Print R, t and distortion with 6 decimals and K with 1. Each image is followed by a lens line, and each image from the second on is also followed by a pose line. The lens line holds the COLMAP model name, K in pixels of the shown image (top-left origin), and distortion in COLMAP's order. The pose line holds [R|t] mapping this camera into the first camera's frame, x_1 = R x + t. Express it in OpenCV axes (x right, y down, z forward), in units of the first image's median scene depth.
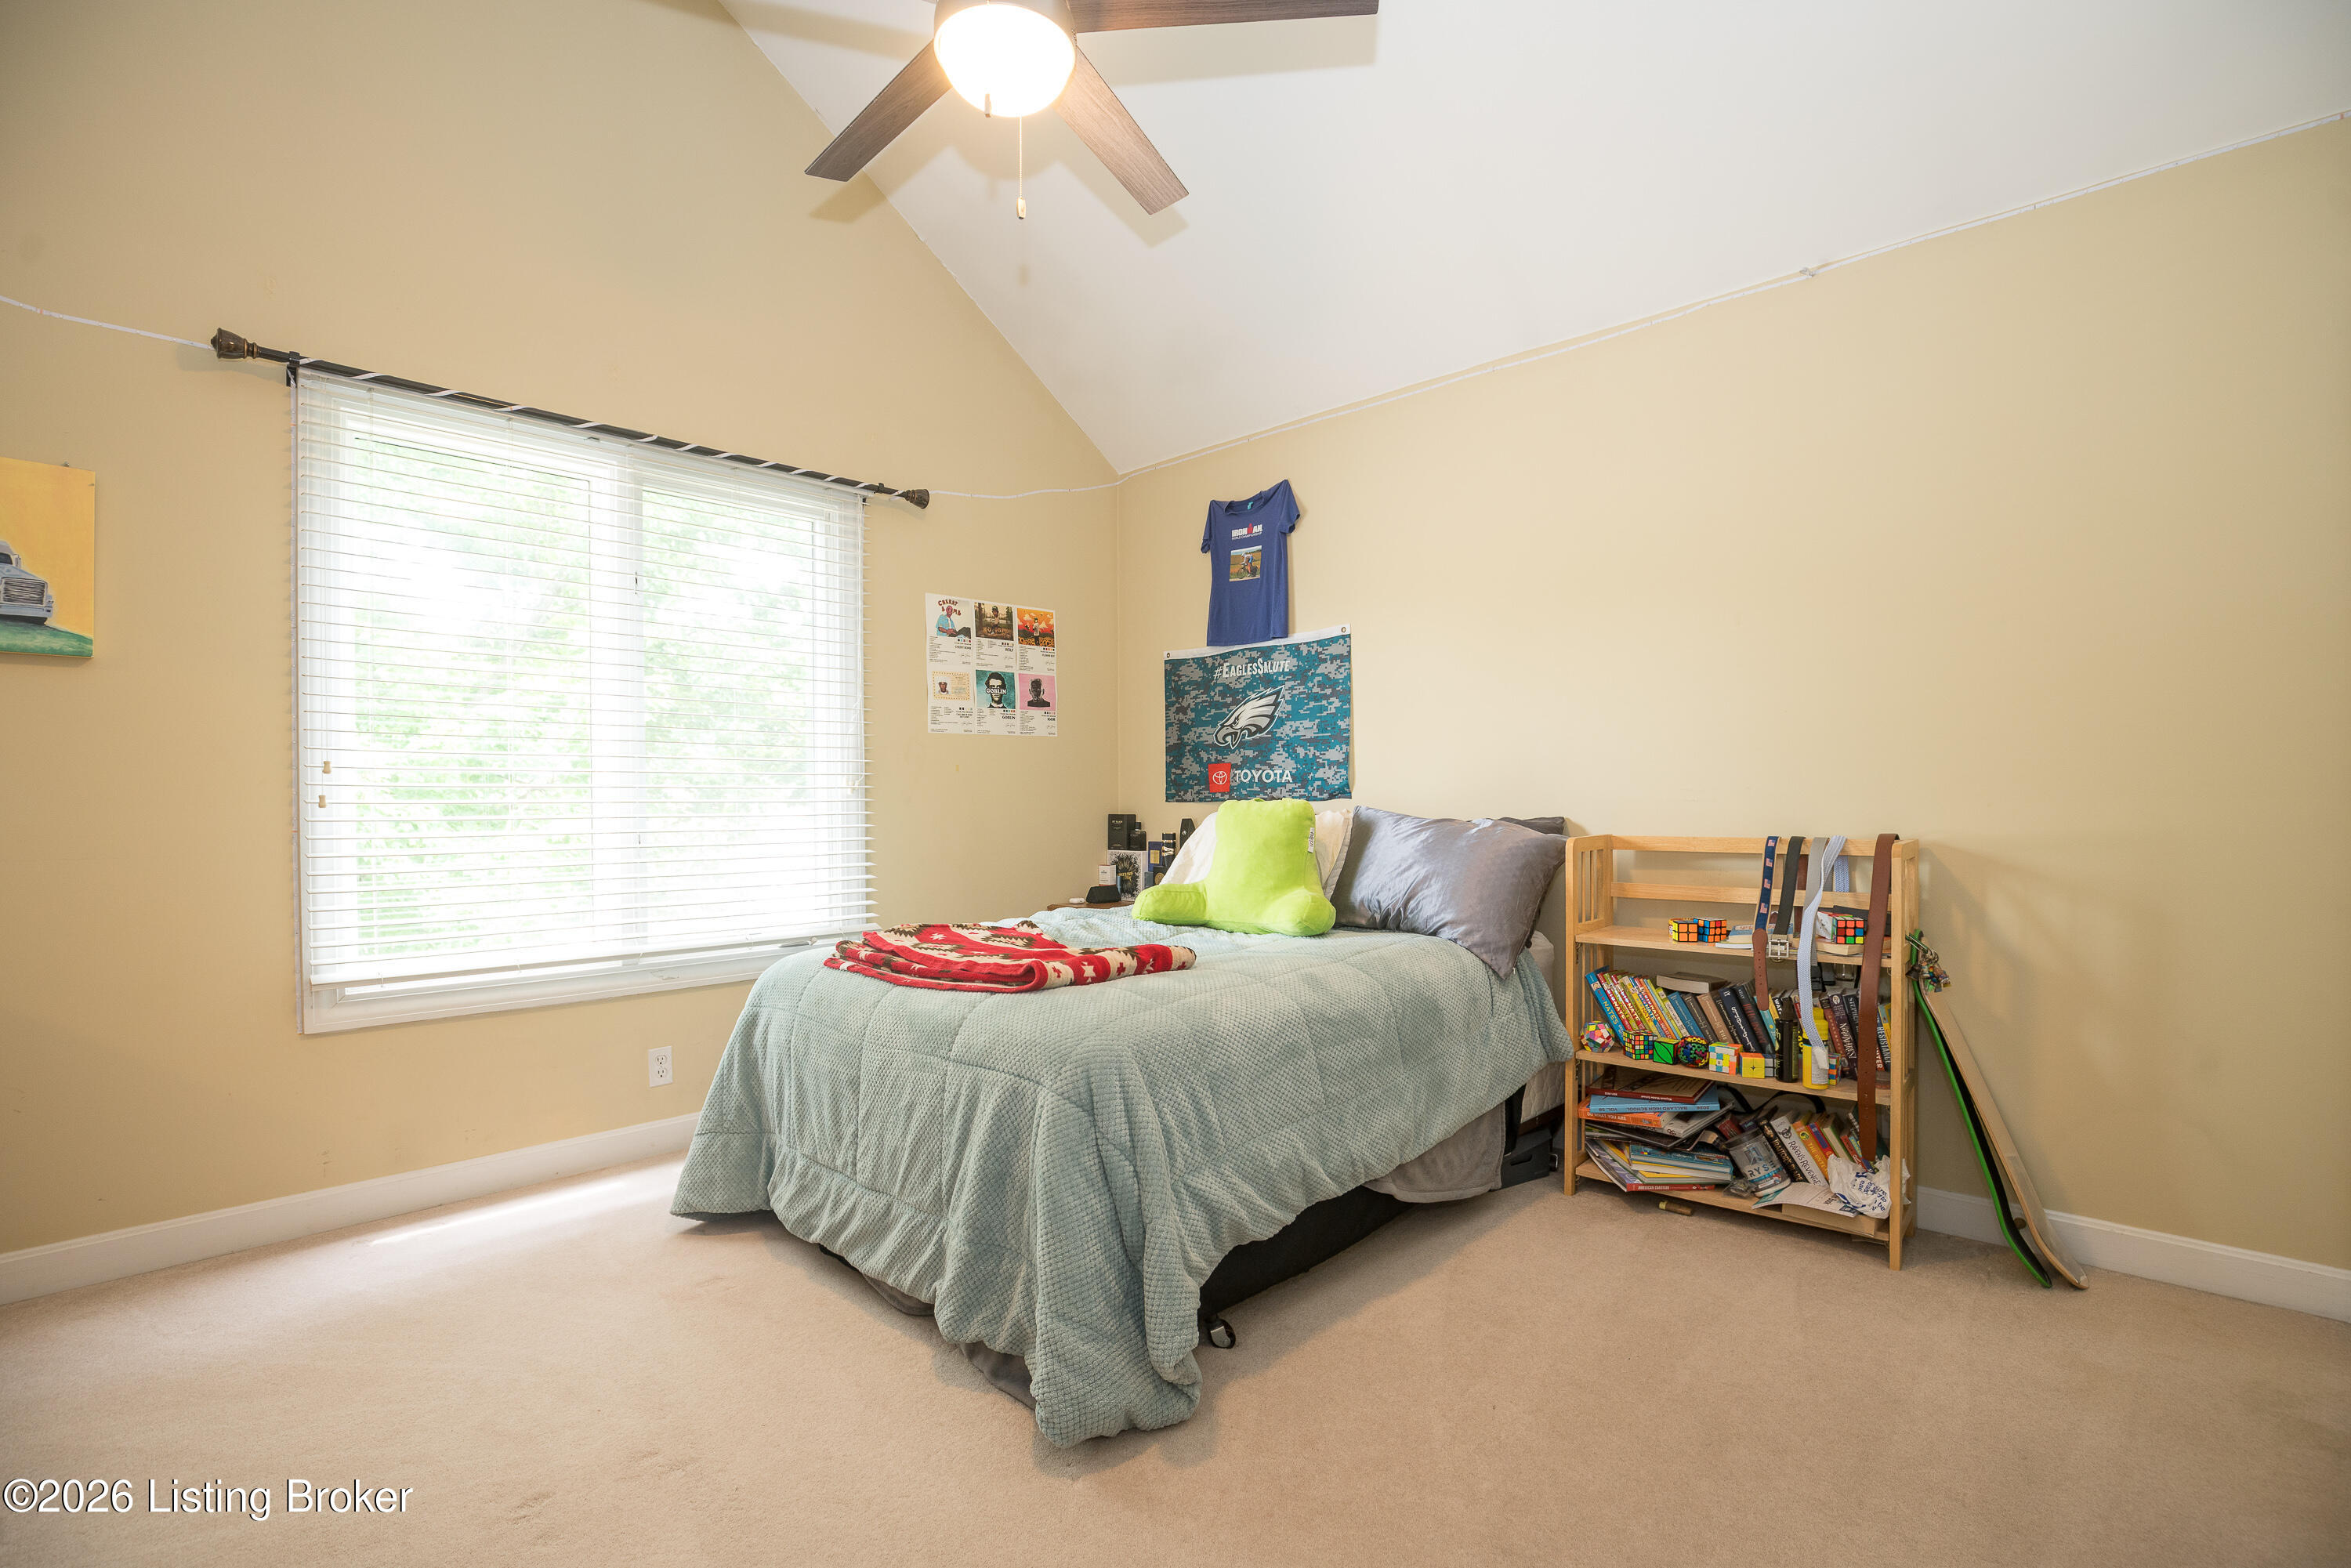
lens RADIAL K [[1095.6, 0, 1181.0], [0, 1095.6, 793.9], [0, 0, 1]] dist [-0.022665, 0.000101]
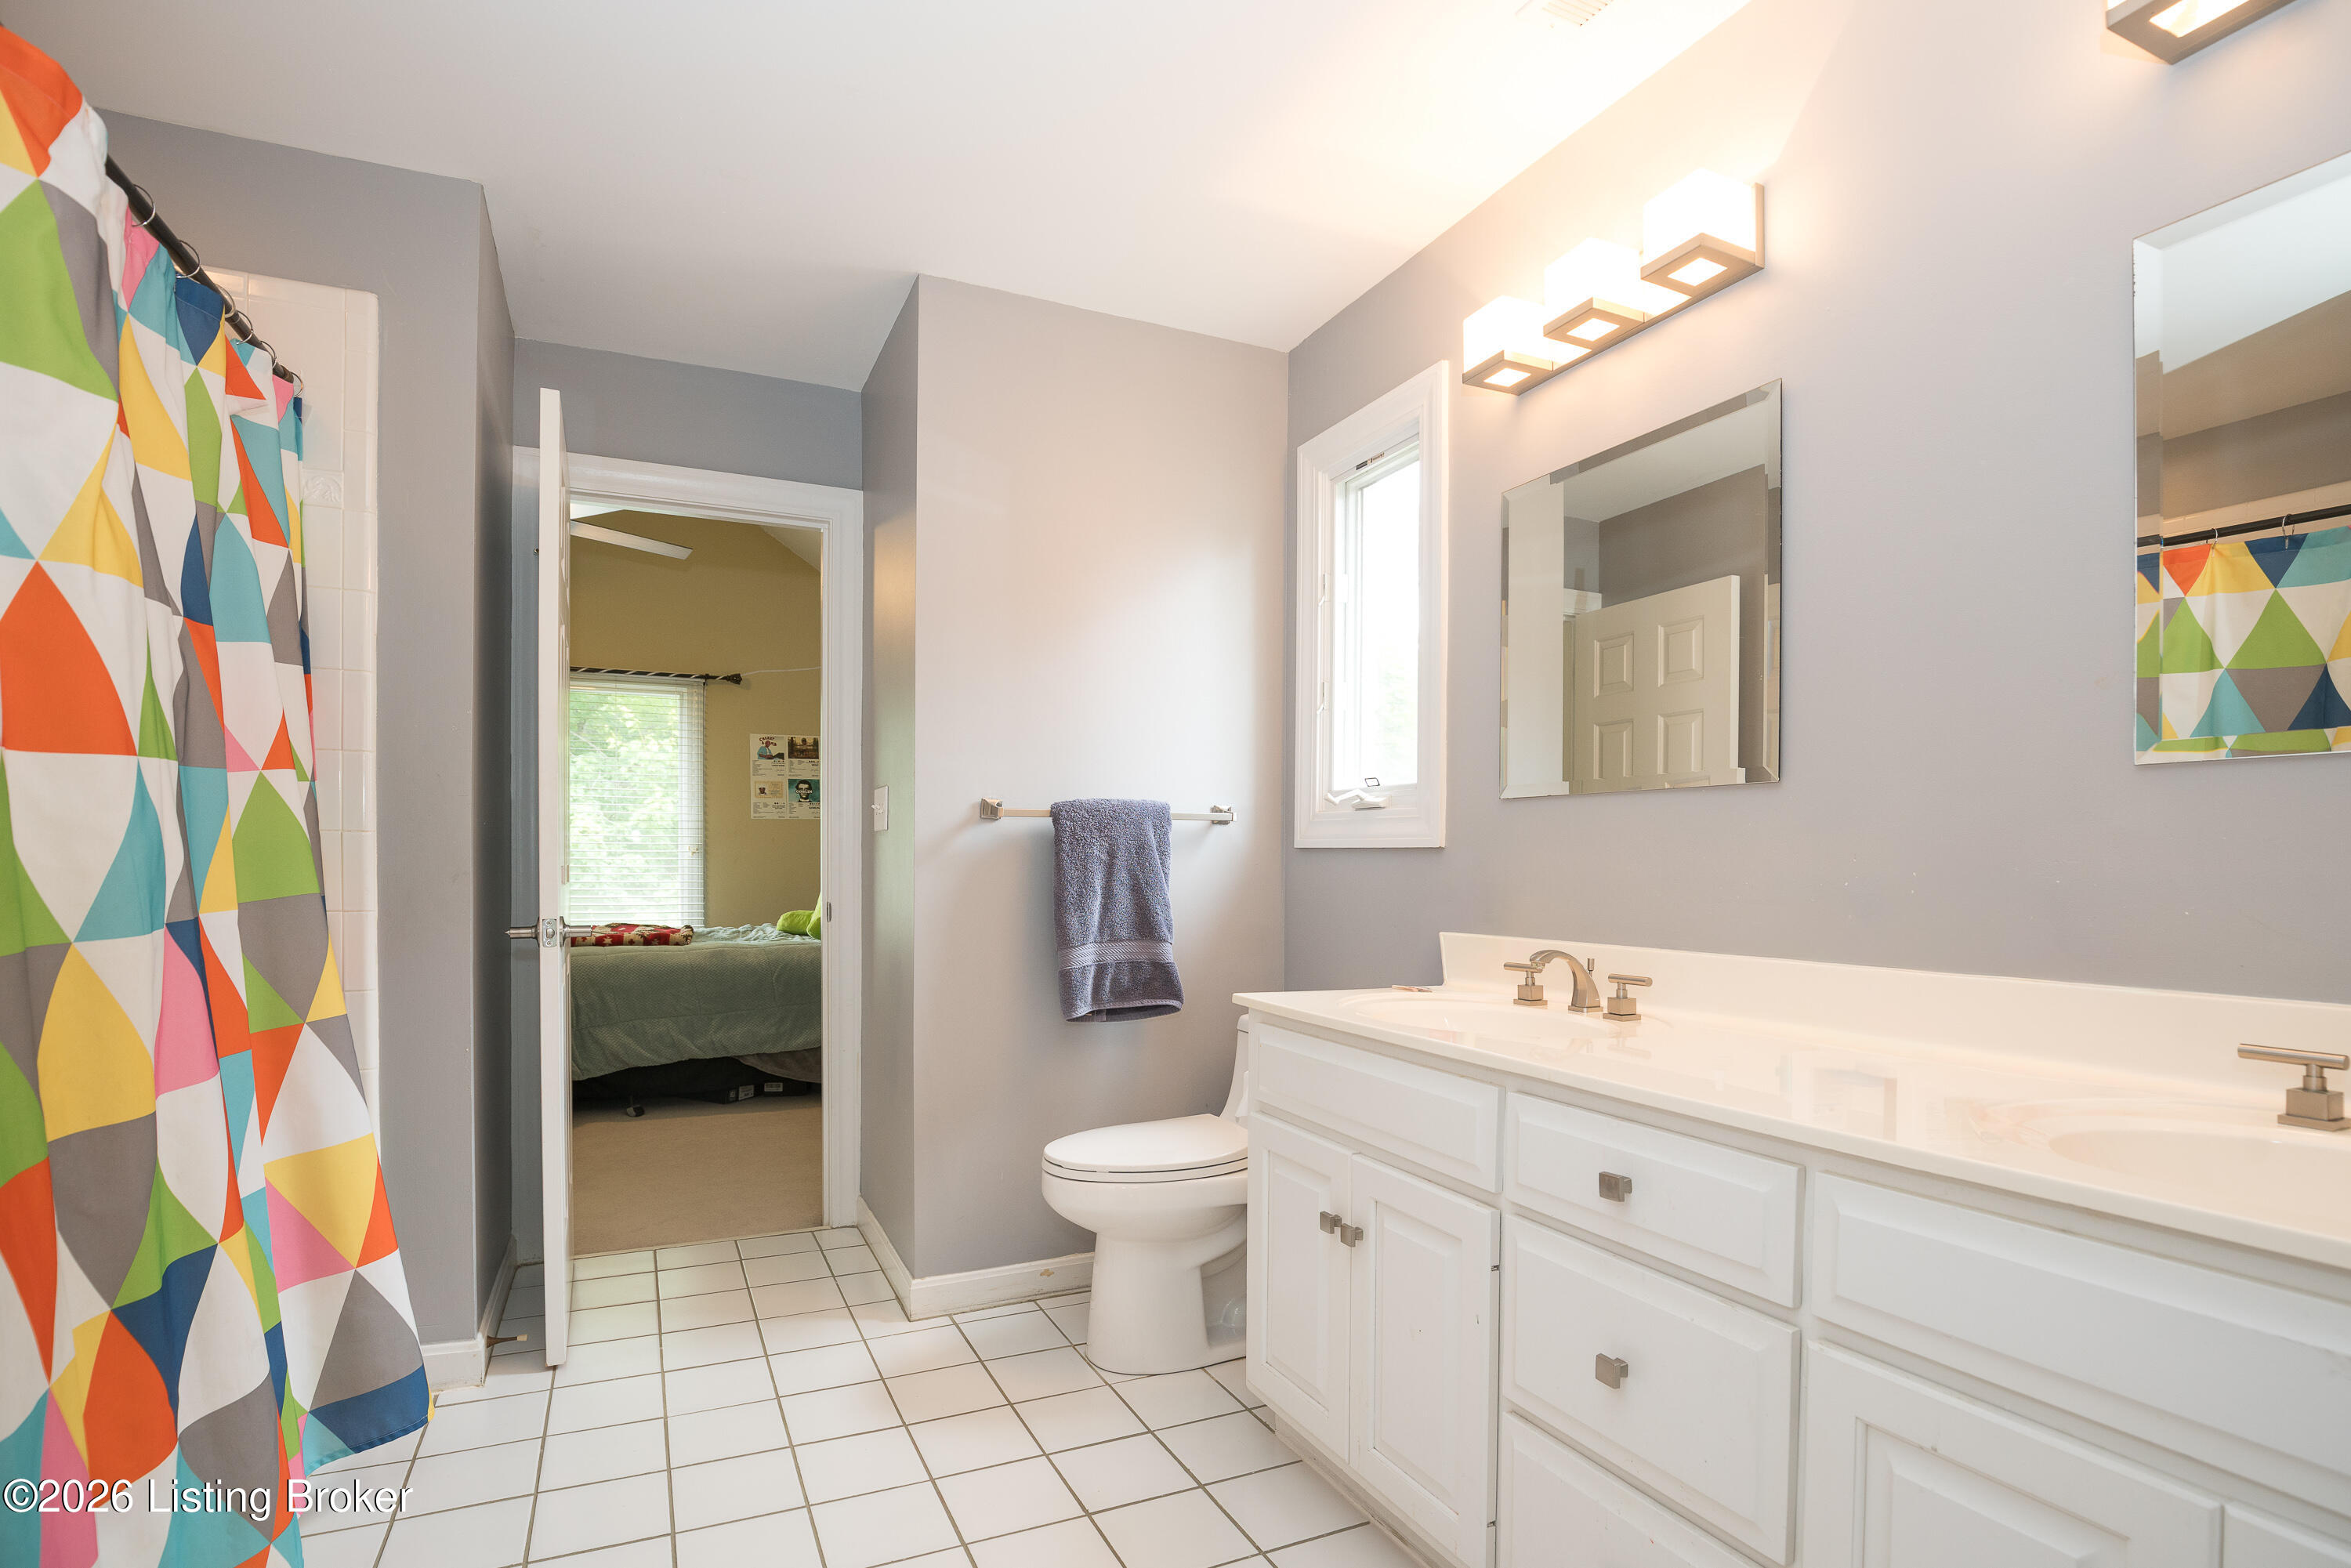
lens RADIAL K [[1095.6, 0, 1169.9], [0, 1095.6, 870.9], [0, 0, 1]] dist [-0.022665, 0.000101]
pose [[0.936994, 0.011988, -0.349139, 0.917304], [-0.006545, 0.999838, 0.016767, -0.008394], [0.349284, -0.013425, 0.936921, -0.320186]]
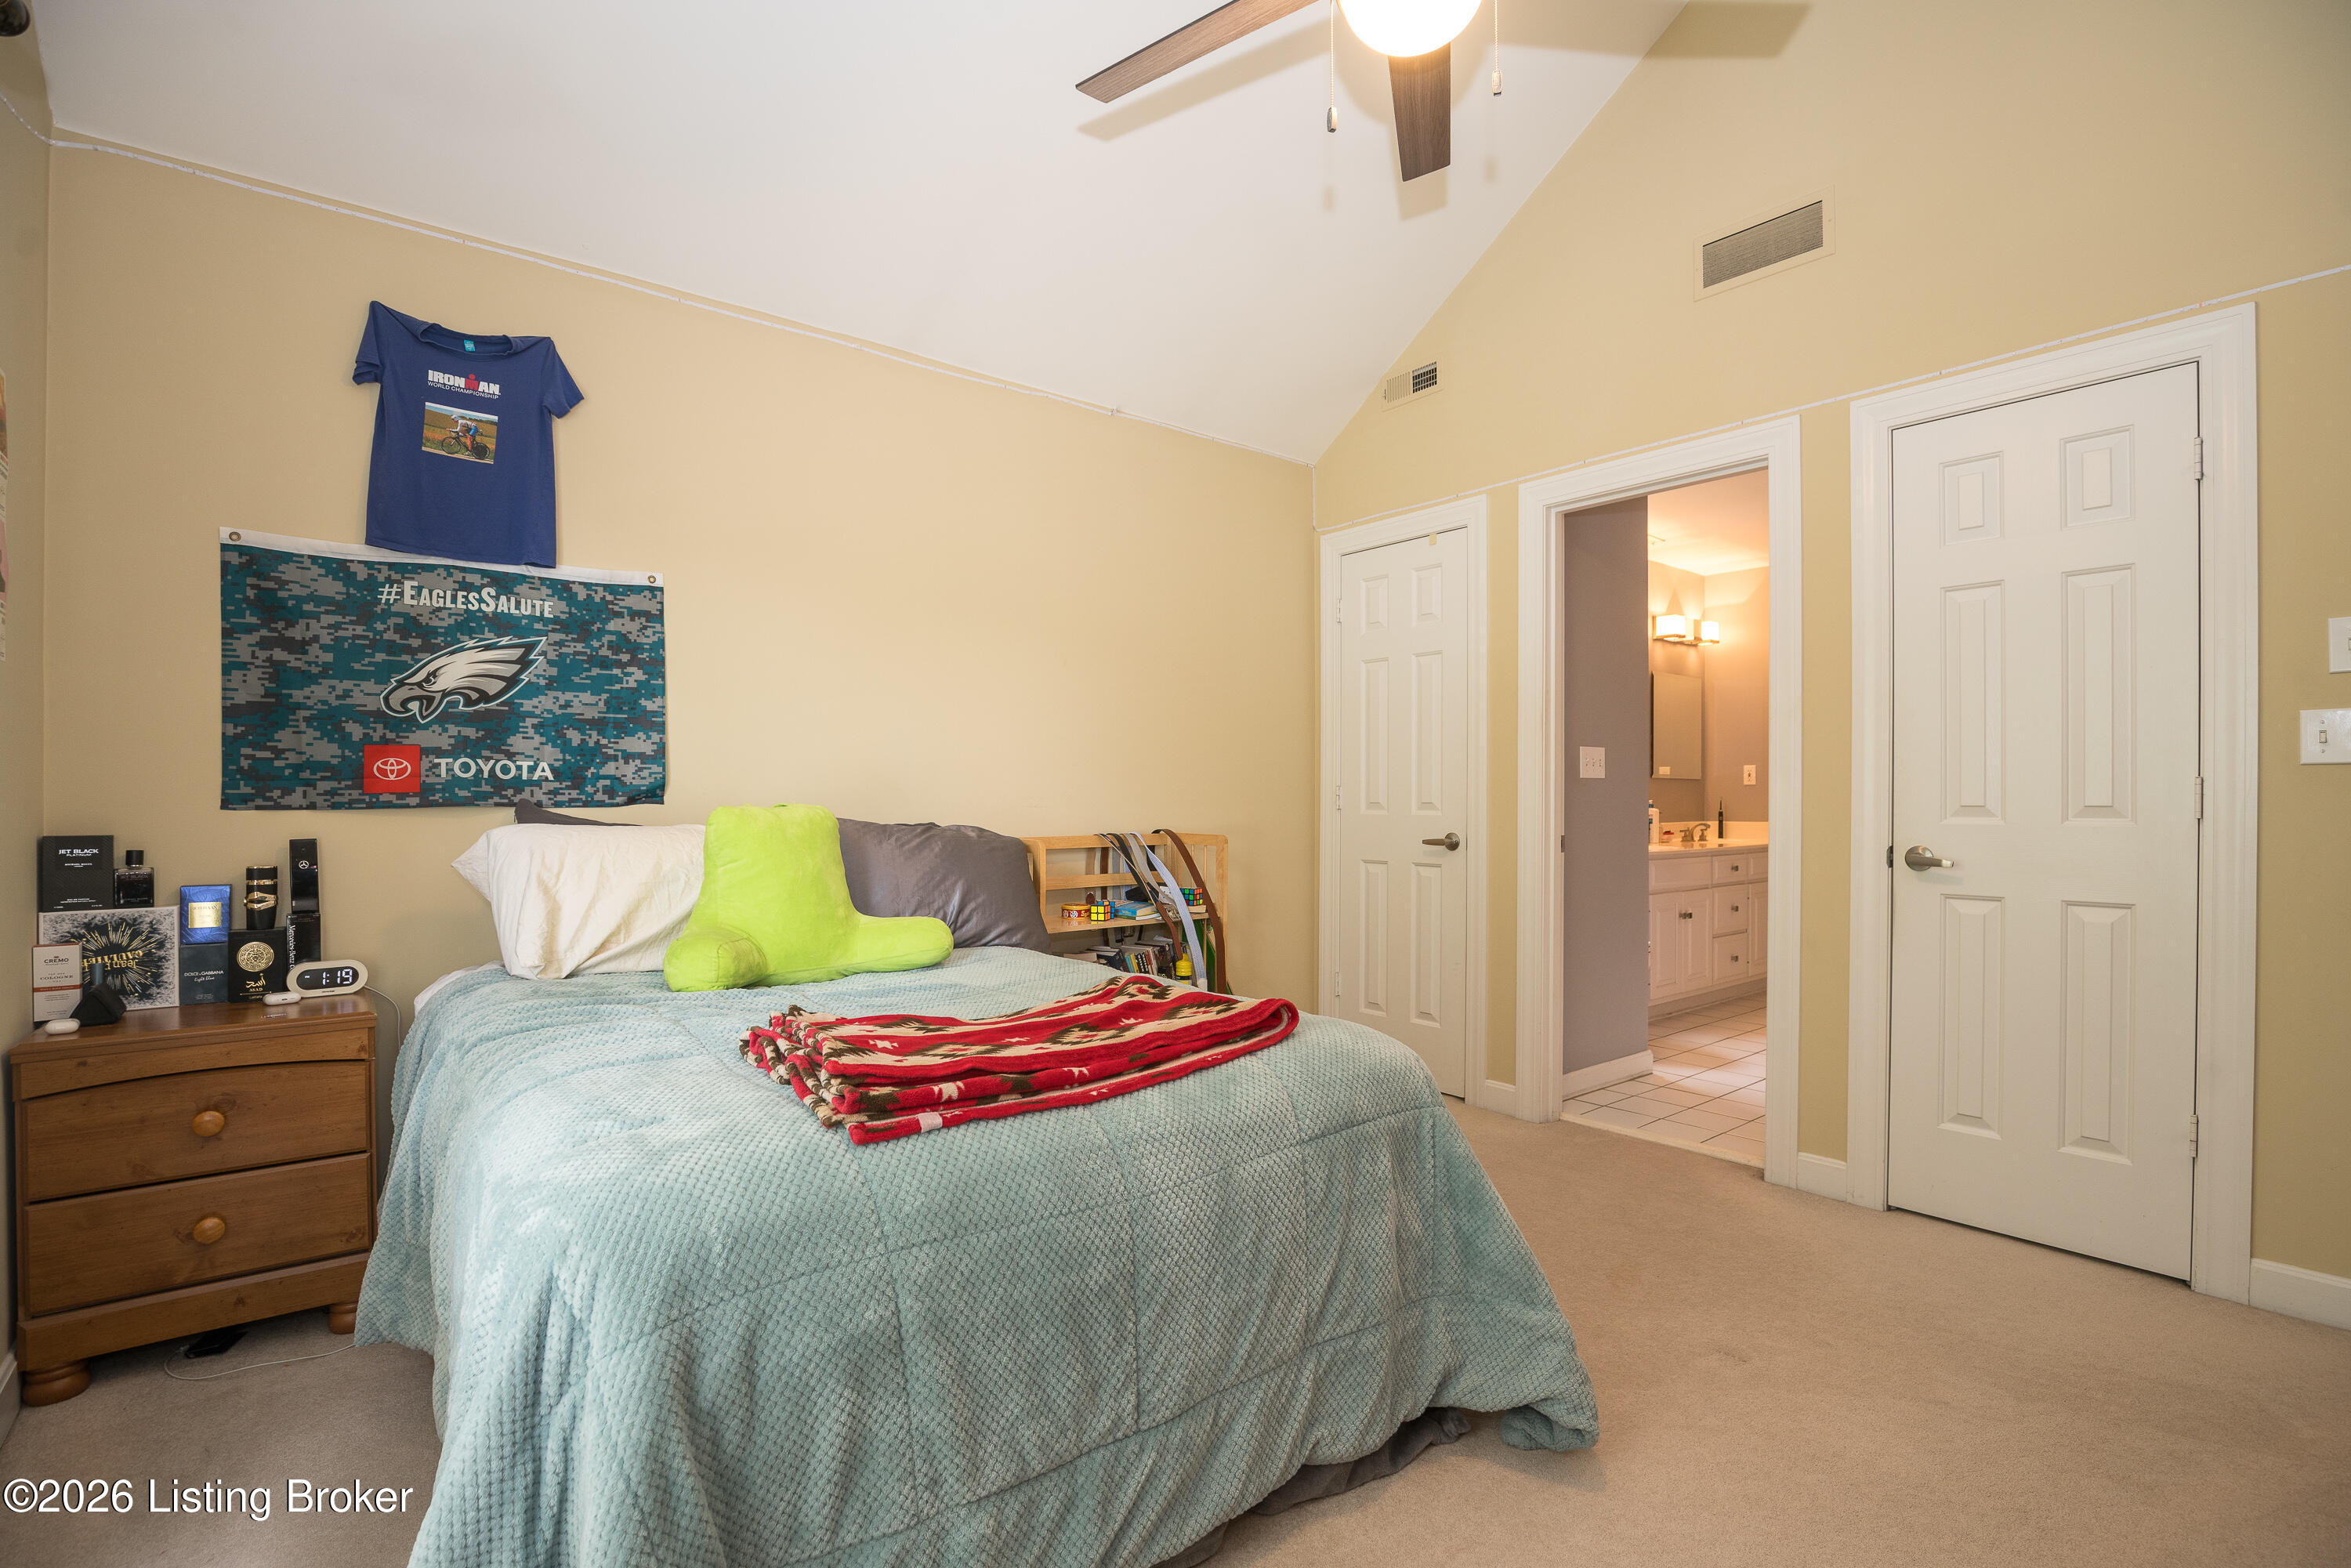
lens RADIAL K [[1095.6, 0, 1171.1], [0, 1095.6, 792.7], [0, 0, 1]] dist [-0.022665, 0.000101]
pose [[0.127945, 0.010844, 0.991722, -0.518968], [-0.003670, 0.999939, -0.010461, 0.003013], [-0.991774, -0.002301, 0.127977, 0.522644]]
